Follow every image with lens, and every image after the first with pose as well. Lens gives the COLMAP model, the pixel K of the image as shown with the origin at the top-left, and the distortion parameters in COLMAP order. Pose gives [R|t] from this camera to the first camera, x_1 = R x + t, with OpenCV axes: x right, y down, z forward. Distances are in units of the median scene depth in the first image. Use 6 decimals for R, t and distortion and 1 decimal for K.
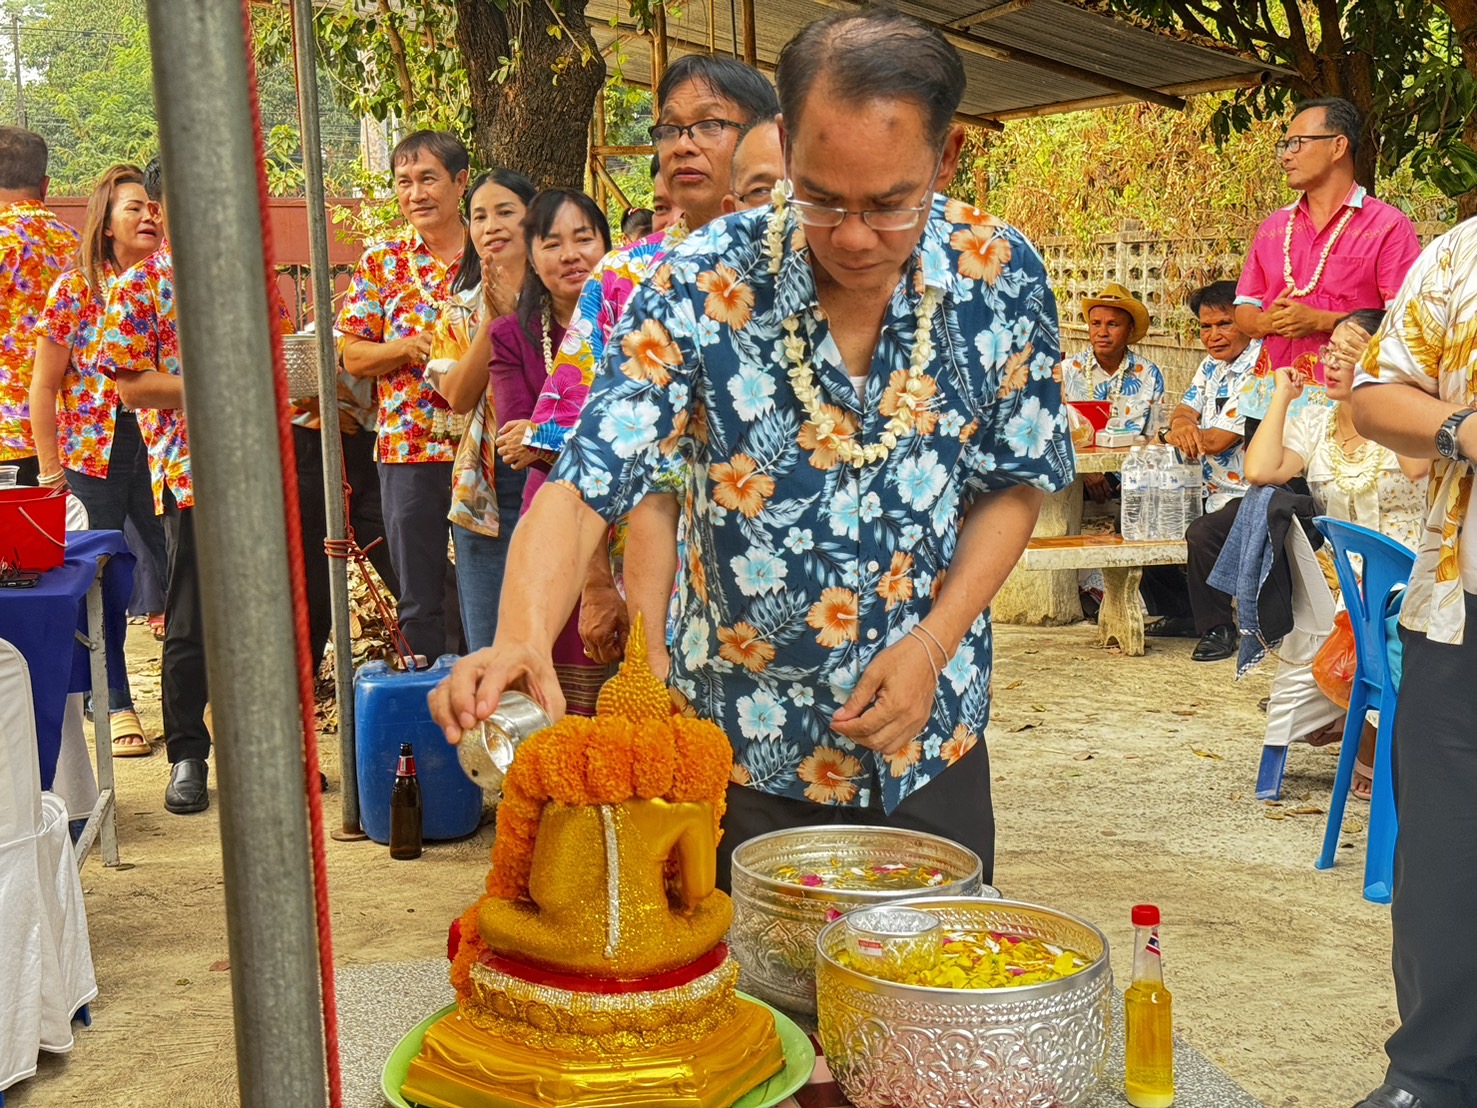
lens RADIAL K [[2092.3, 0, 738.5], [0, 2092.3, 554.0], [0, 0, 1]] dist [0.209683, -0.409571]
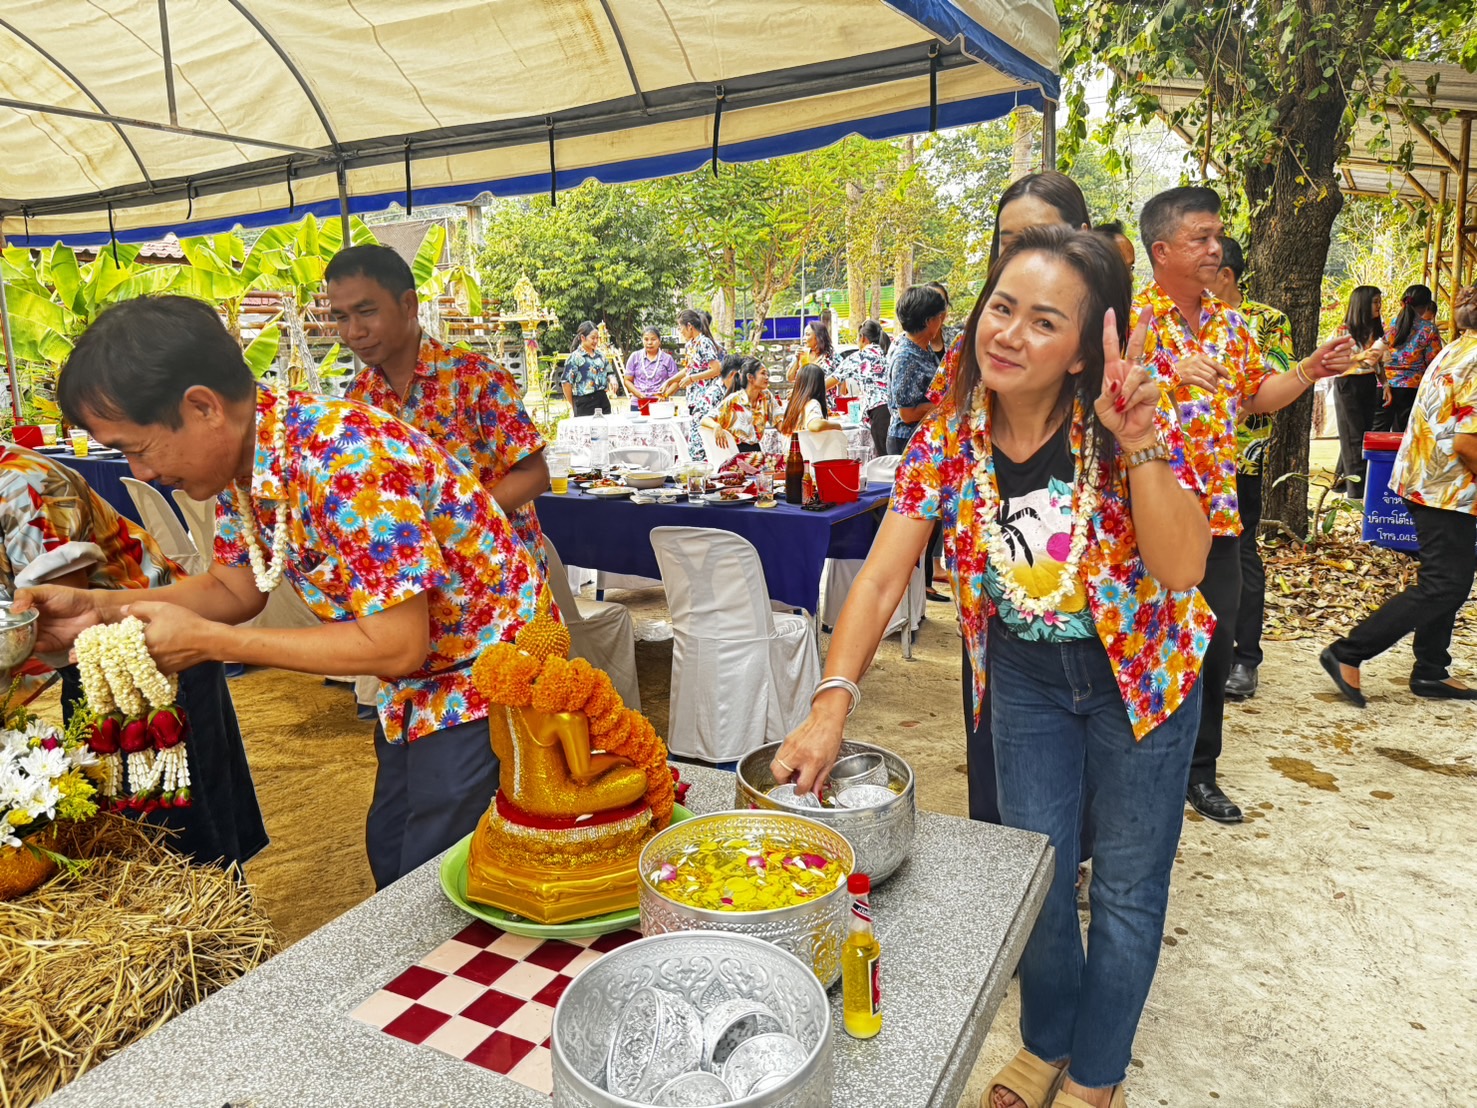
lens RADIAL K [[1027.0, 0, 735.3], [0, 1027.0, 537.5], [0, 0, 1]] dist [0.152290, -0.261485]
pose [[0.747671, 0.114718, -0.654085, 0.135980], [-0.077205, 0.993303, 0.085961, -0.022360], [0.659566, -0.013771, 0.751521, 0.153881]]
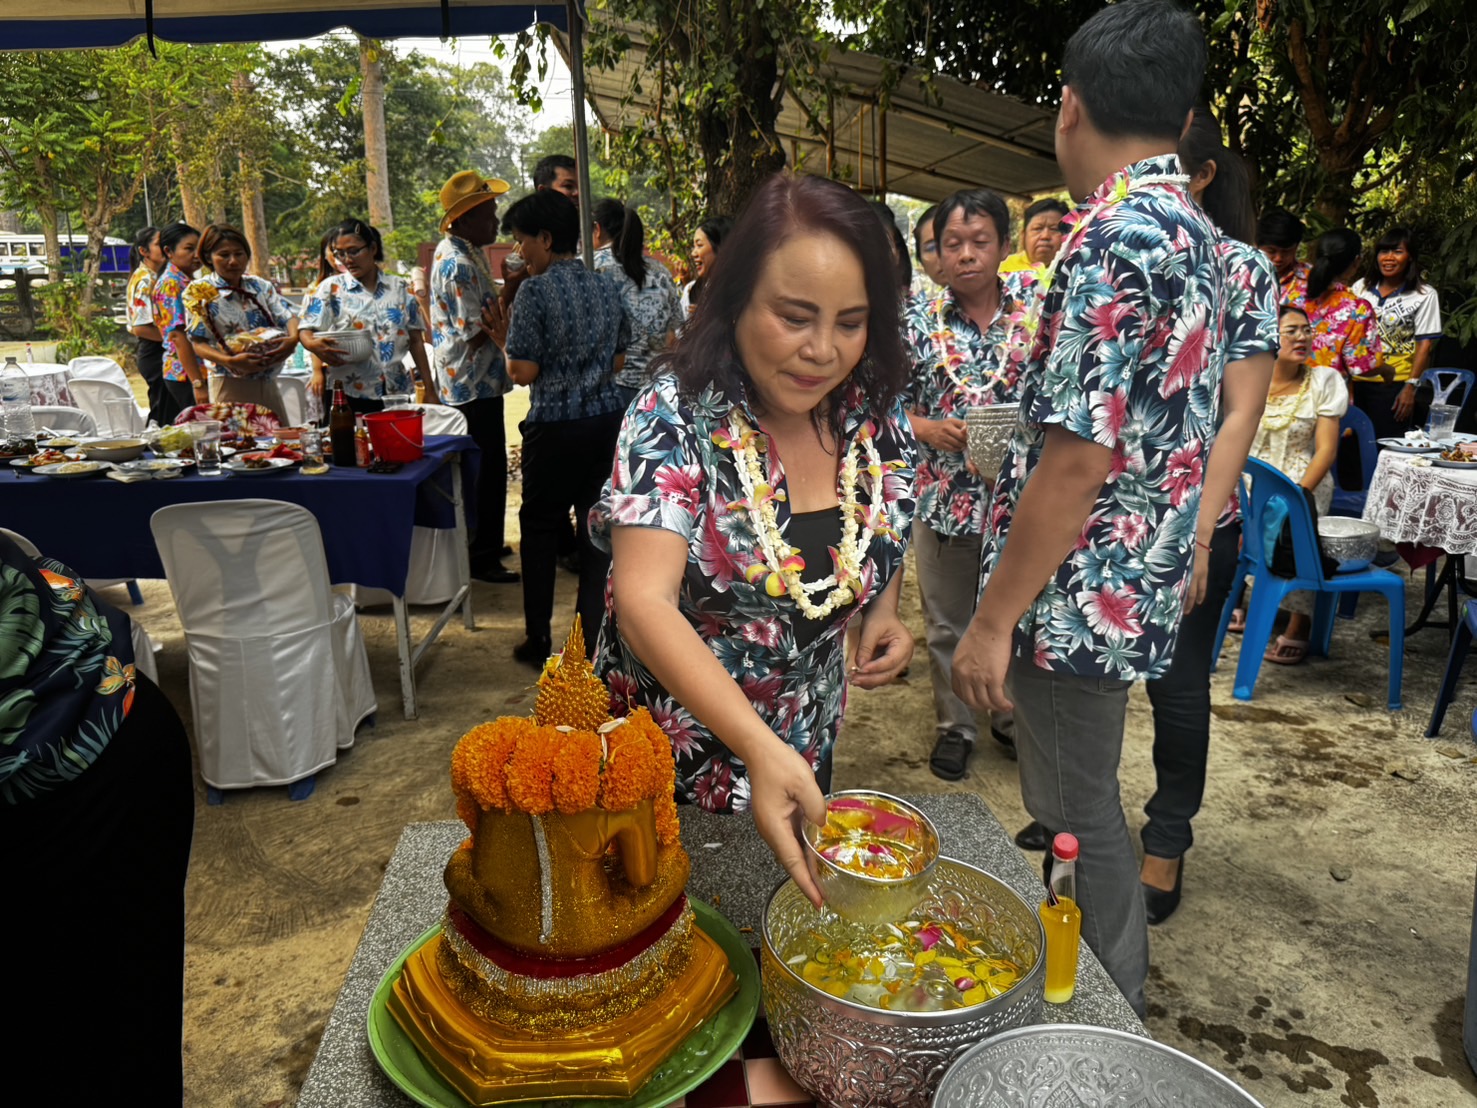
lens RADIAL K [[1053.5, 0, 729.5], [0, 1053.5, 534.4], [0, 0, 1]] dist [-0.001283, -0.010031]
pose [[0.988734, 0.043413, -0.143251, 0.026369], [-0.028771, 0.994292, 0.102742, -0.018003], [0.146893, -0.097463, 0.984339, 0.152635]]
